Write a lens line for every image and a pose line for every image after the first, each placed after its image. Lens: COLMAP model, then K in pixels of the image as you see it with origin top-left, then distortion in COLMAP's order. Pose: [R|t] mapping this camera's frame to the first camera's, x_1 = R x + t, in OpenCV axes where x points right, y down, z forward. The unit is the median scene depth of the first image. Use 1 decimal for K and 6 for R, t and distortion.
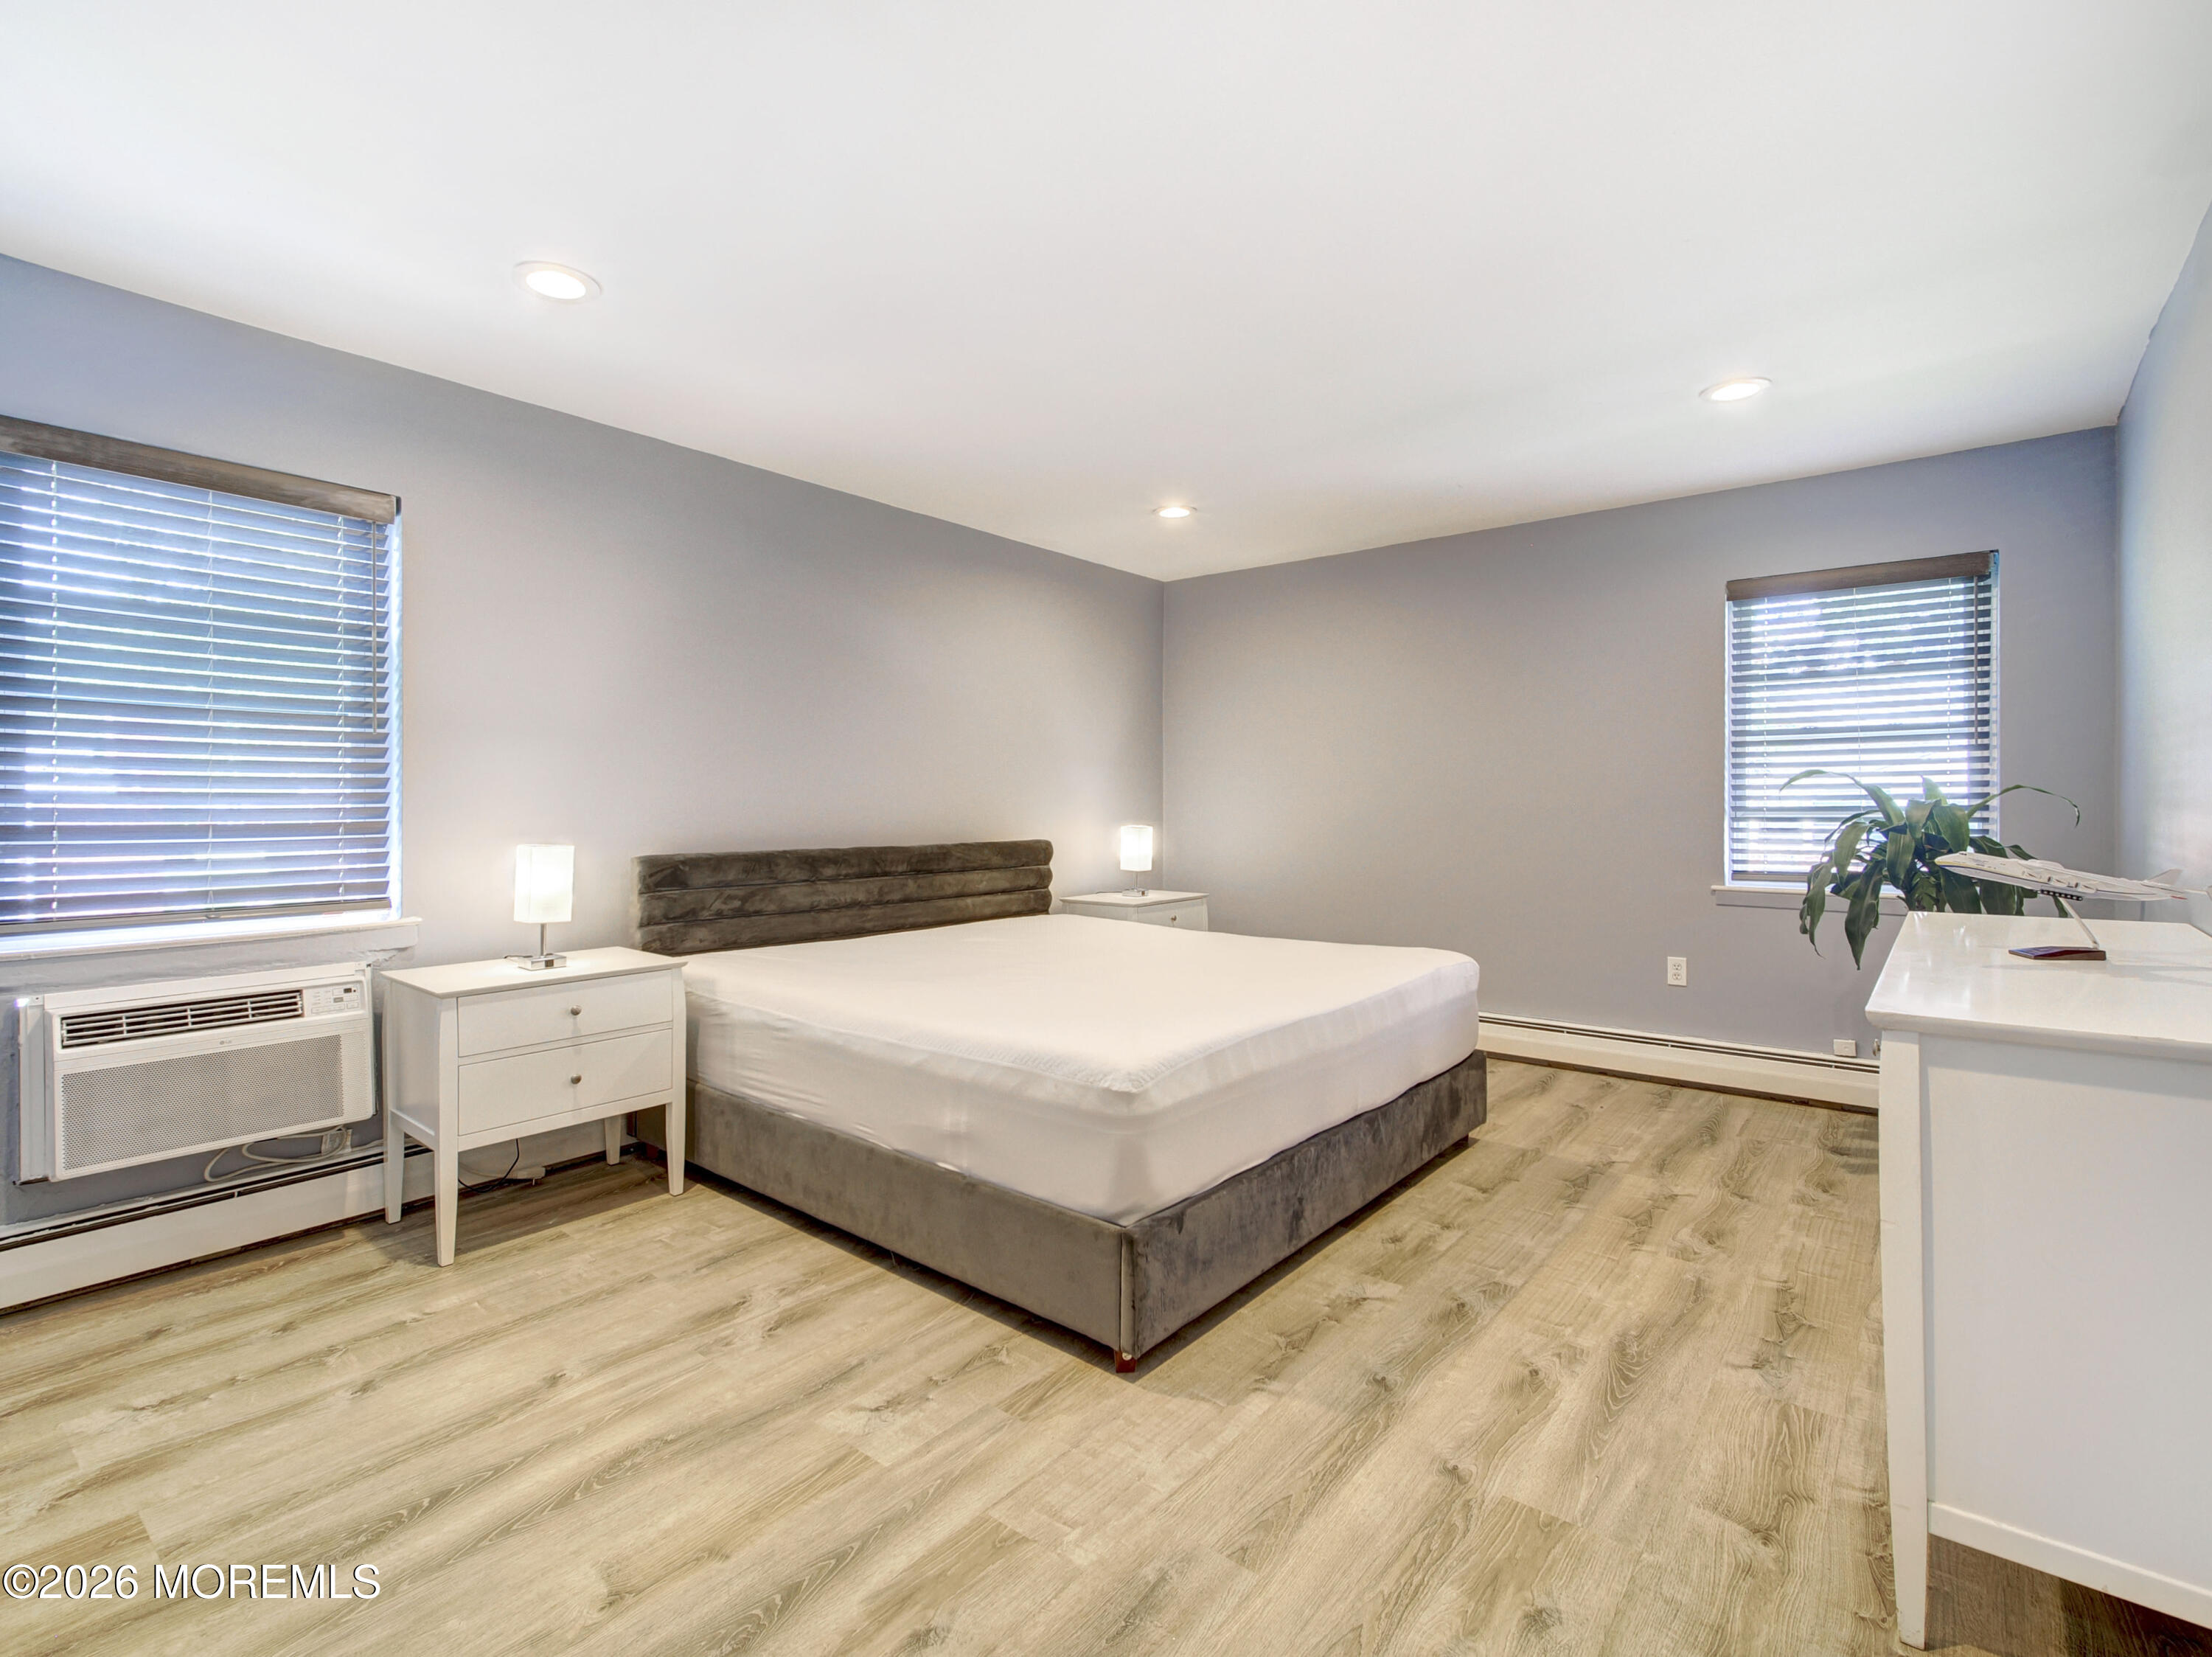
lens RADIAL K [[1059.7, 0, 1092.3], [0, 1059.7, 806.9], [0, 0, 1]] dist [-0.018626, 0.000705]
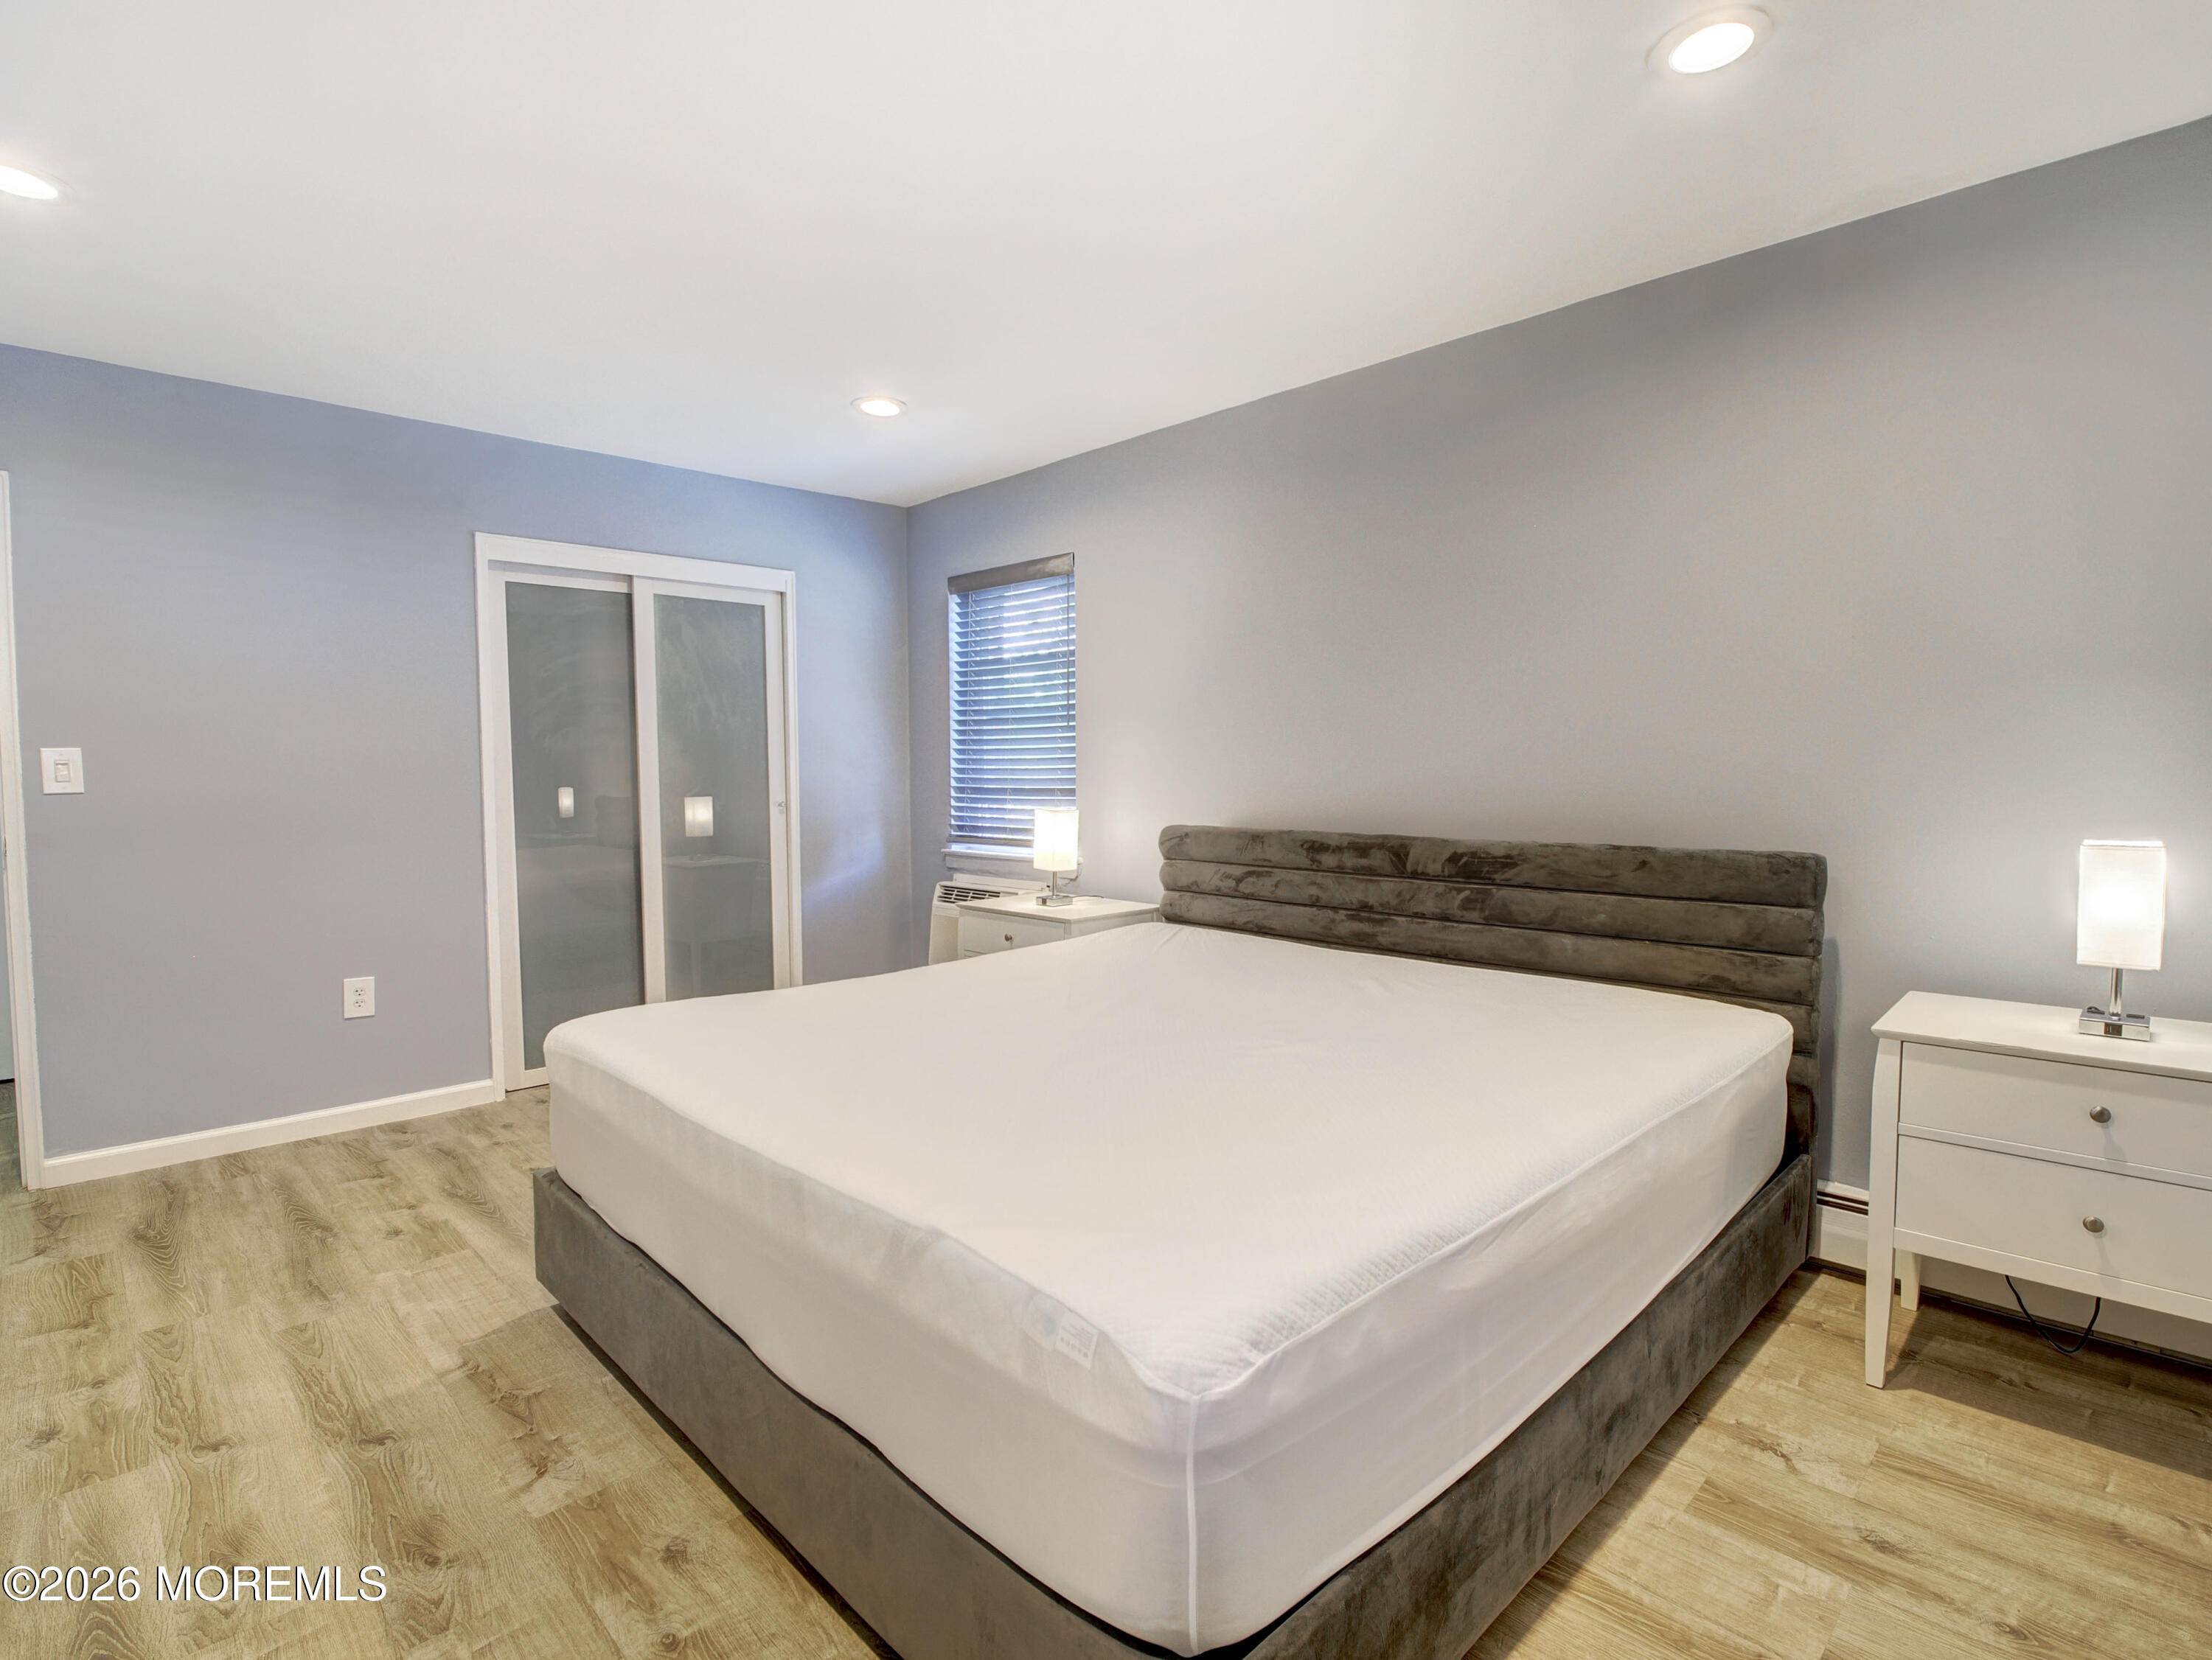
lens RADIAL K [[1059.5, 0, 1092.3], [0, 1059.5, 808.4], [0, 0, 1]] dist [-0.018626, 0.000705]
pose [[-0.099813, 0.044354, -0.994017, 0.968492], [0.005701, 0.999015, 0.044005, -0.026938], [0.994990, -0.001274, -0.099968, 1.525444]]
